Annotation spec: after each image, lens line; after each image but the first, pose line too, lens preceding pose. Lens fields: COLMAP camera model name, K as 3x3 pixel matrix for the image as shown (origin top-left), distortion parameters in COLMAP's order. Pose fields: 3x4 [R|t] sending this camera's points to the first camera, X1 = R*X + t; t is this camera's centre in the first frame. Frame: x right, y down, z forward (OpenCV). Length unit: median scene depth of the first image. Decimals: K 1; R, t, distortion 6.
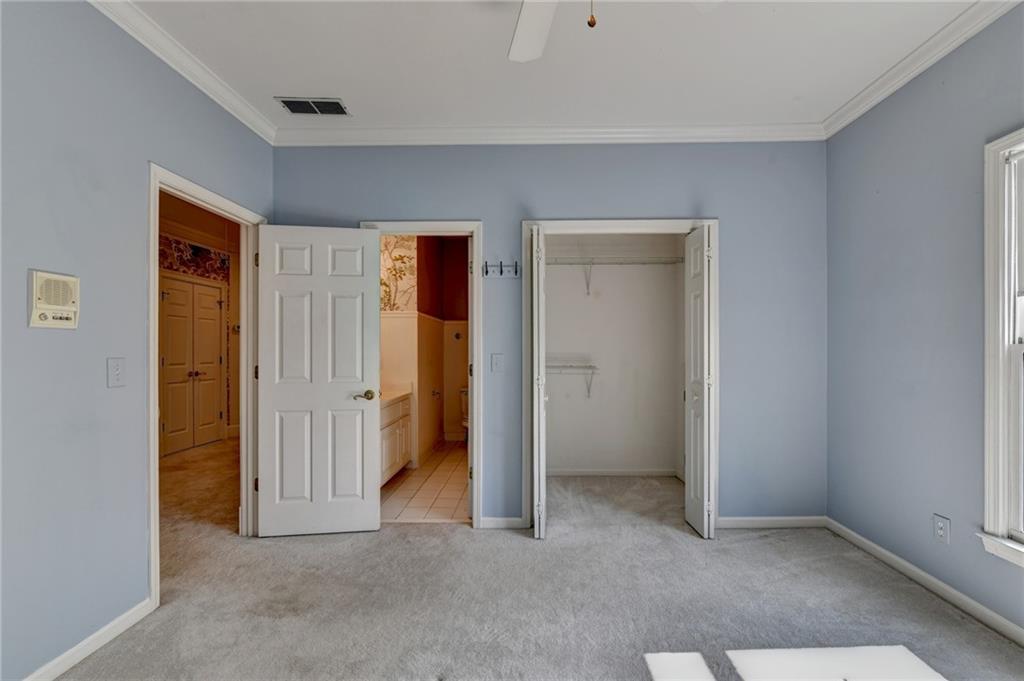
lens RADIAL K [[438.6, 0, 520.1], [0, 438.6, 350.7], [0, 0, 1]] dist [0.000771, -0.000035]
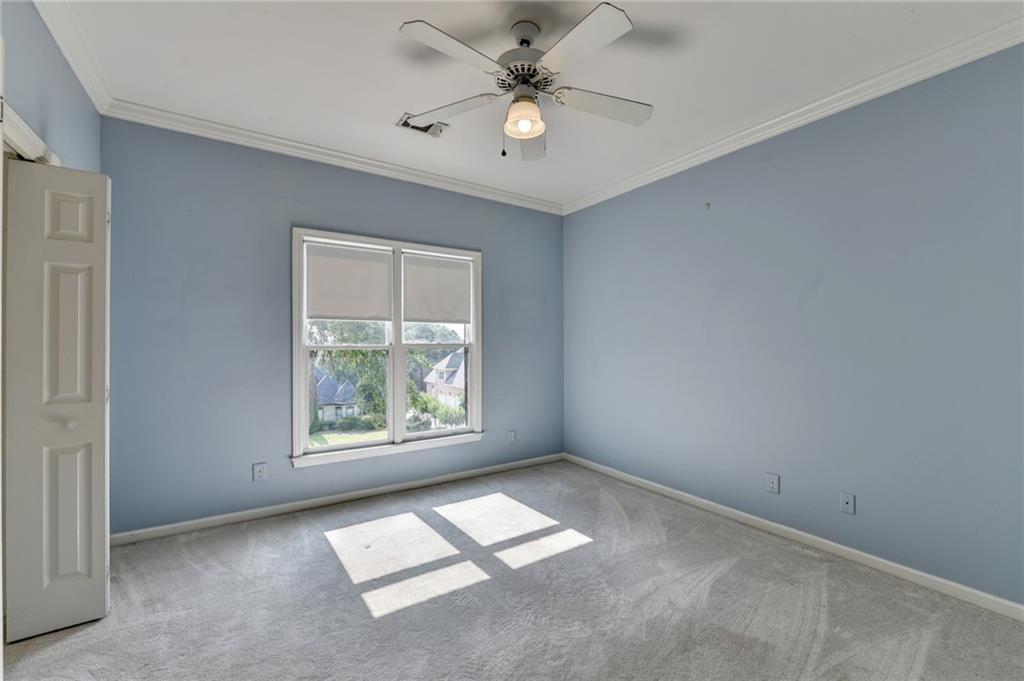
lens RADIAL K [[438.6, 0, 520.1], [0, 438.6, 350.7], [0, 0, 1]] dist [0.000771, -0.000035]
pose [[-0.591564, -0.006601, 0.806231, -0.610058], [0.003265, 0.999939, 0.010583, -0.009688], [-0.806251, 0.008893, -0.591506, 0.973980]]
